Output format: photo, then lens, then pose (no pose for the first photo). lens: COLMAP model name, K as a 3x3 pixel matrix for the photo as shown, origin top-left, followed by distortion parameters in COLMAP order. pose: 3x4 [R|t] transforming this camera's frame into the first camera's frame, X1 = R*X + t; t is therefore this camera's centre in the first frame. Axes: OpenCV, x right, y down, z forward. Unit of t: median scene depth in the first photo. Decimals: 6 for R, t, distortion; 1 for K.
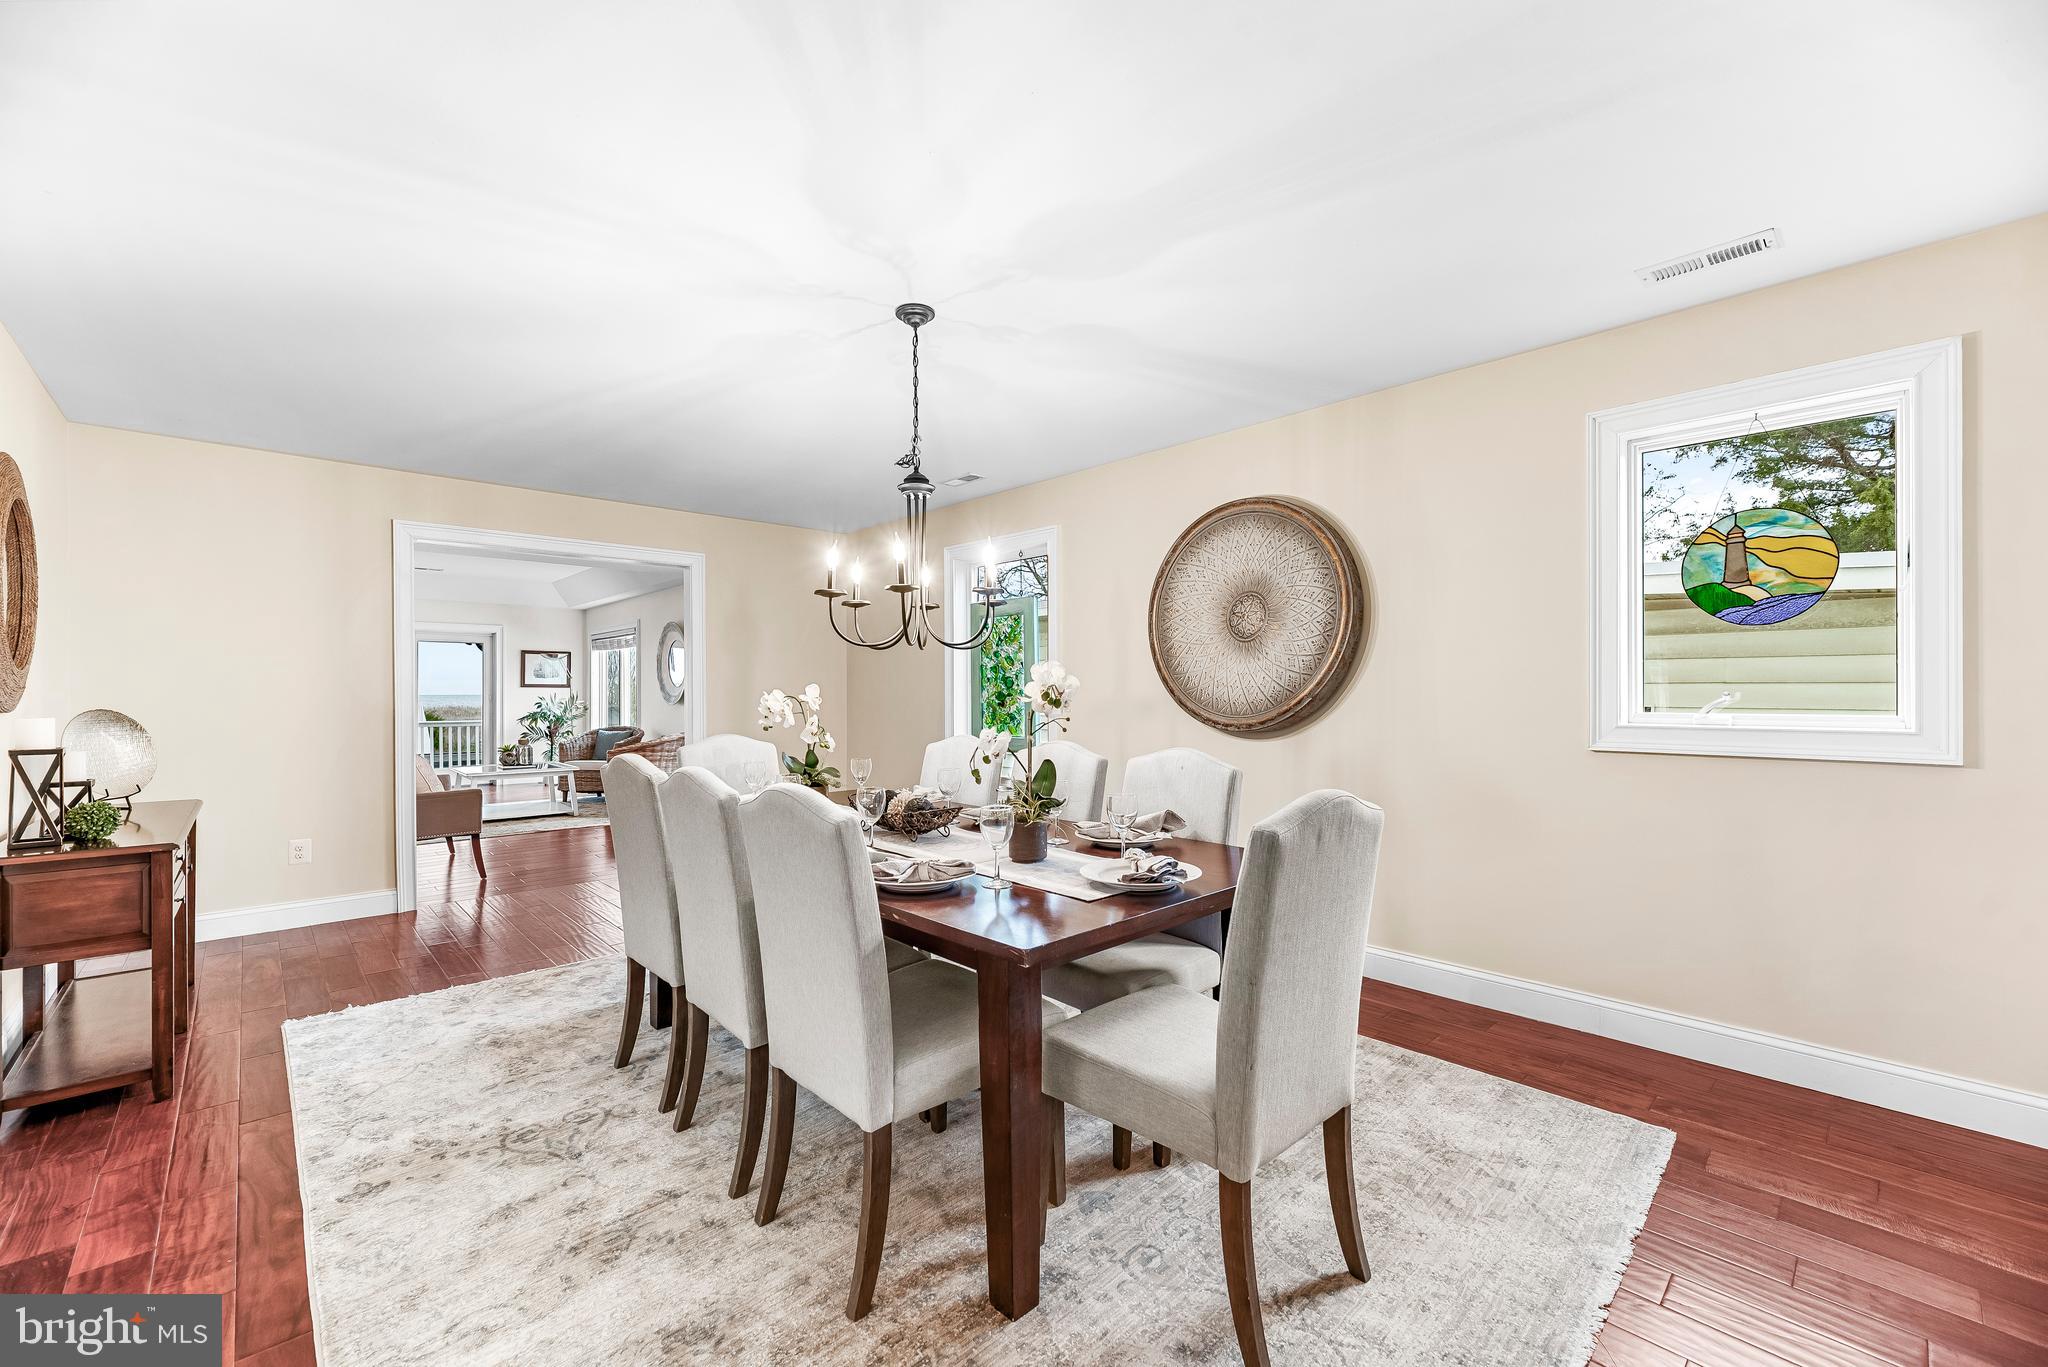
lens RADIAL K [[821.0, 0, 1022.7], [0, 821.0, 688.9], [0, 0, 1]] dist [0.001032, -0.000056]
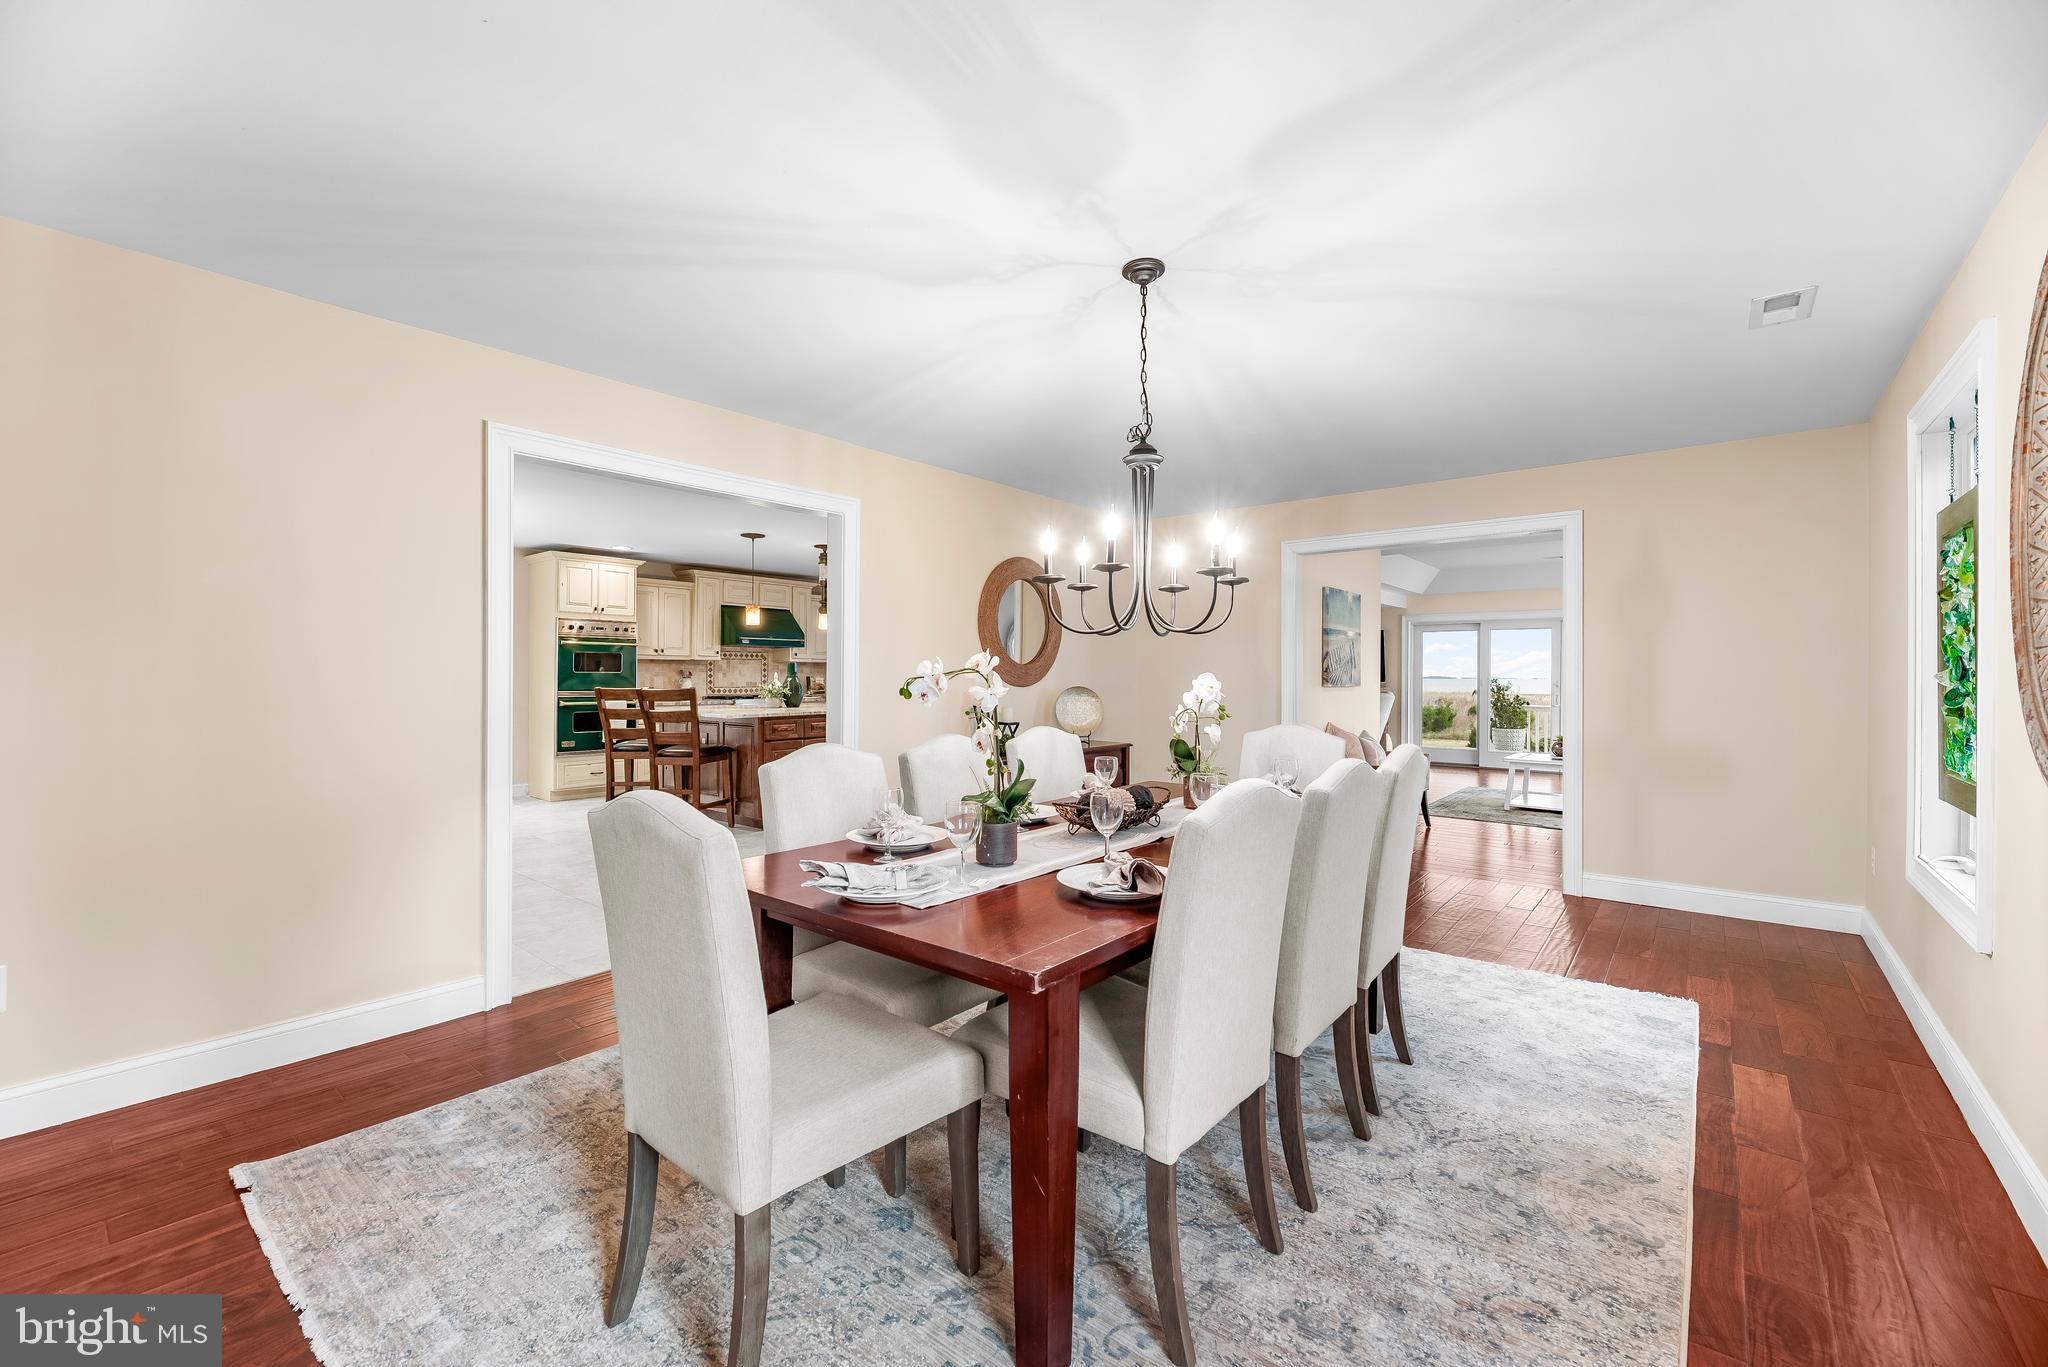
lens RADIAL K [[830.8, 0, 1018.3], [0, 830.8, 666.4], [0, 0, 1]] dist [-0.000863, -0.000123]
pose [[0.121498, -0.005515, -0.992576, 0.654631], [-0.004515, 0.999971, -0.006108, -0.003670], [0.992581, 0.005224, 0.121470, 0.629178]]
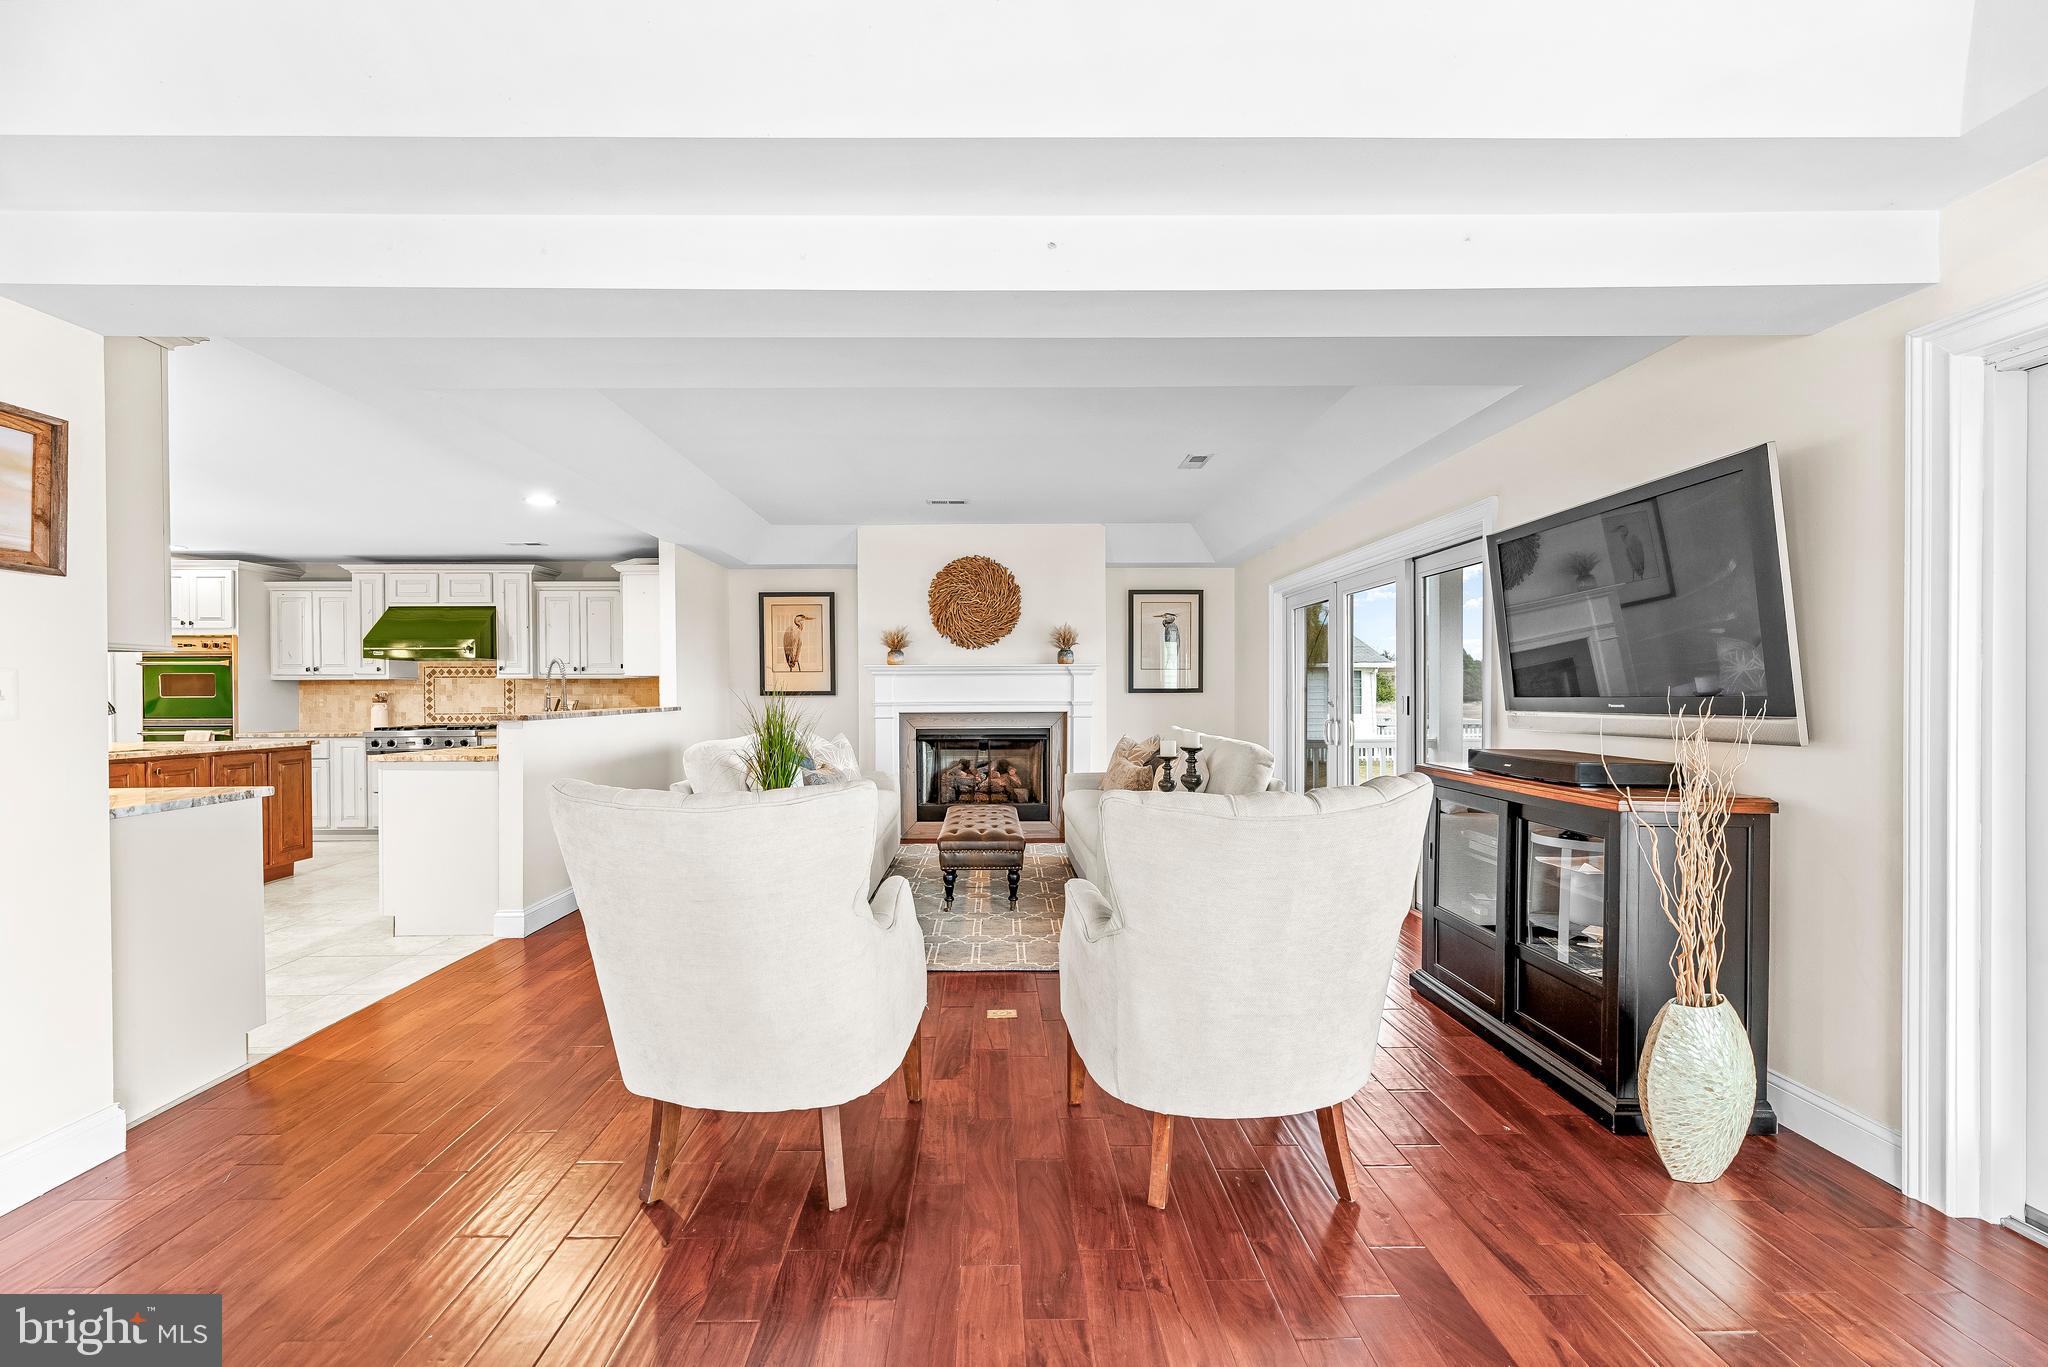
lens RADIAL K [[832.4, 0, 997.4], [0, 832.4, 695.5], [0, 0, 1]] dist [-0.000135, -0.000155]
pose [[-0.677679, 0.012271, -0.735255, -1.910133], [0.009720, 0.999923, 0.007730, 0.004719], [0.735294, -0.001908, -0.677746, 2.729990]]
